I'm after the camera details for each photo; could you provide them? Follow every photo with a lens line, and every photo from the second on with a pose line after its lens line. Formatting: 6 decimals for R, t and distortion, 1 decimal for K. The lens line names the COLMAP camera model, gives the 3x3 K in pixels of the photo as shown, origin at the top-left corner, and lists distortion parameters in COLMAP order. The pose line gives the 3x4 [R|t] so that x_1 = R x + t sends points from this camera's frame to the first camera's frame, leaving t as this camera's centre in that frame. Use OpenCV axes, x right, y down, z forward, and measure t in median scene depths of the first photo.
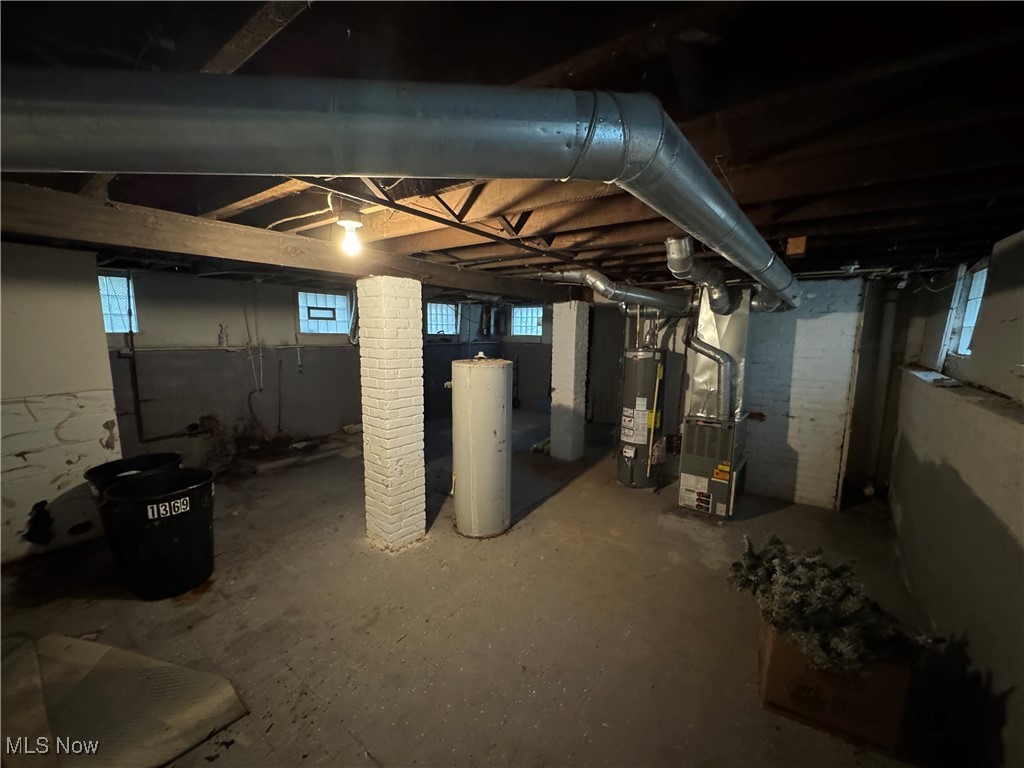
lens RADIAL K [[404.3, 0, 511.5], [0, 404.3, 386.5], [0, 0, 1]] dist [-0.001239, 0.000001]
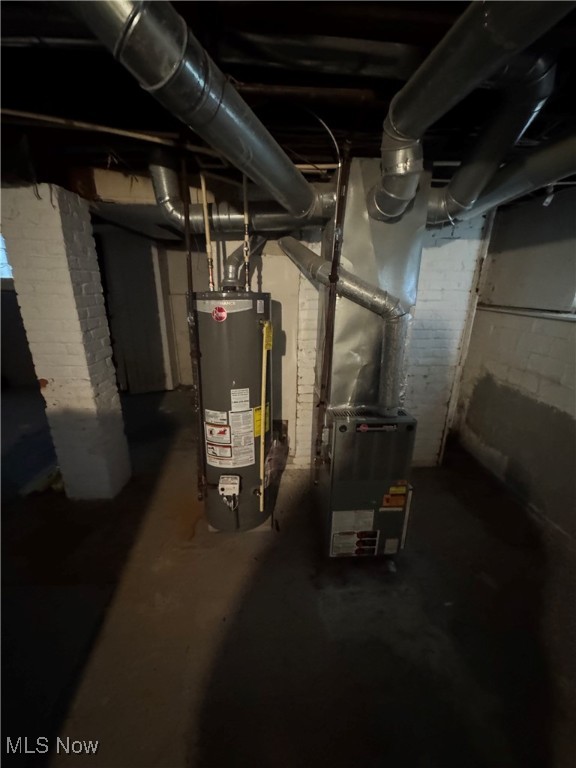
lens RADIAL K [[303.2, 0, 286.8], [0, 303.2, 382.6], [0, 0, 1]] dist [-0.001239, 0.000001]
pose [[0.751561, -0.202699, 0.627750, 0.118886], [0.083606, 0.973216, 0.214153, -0.059562], [-0.654344, -0.108465, 0.748377, 0.656407]]
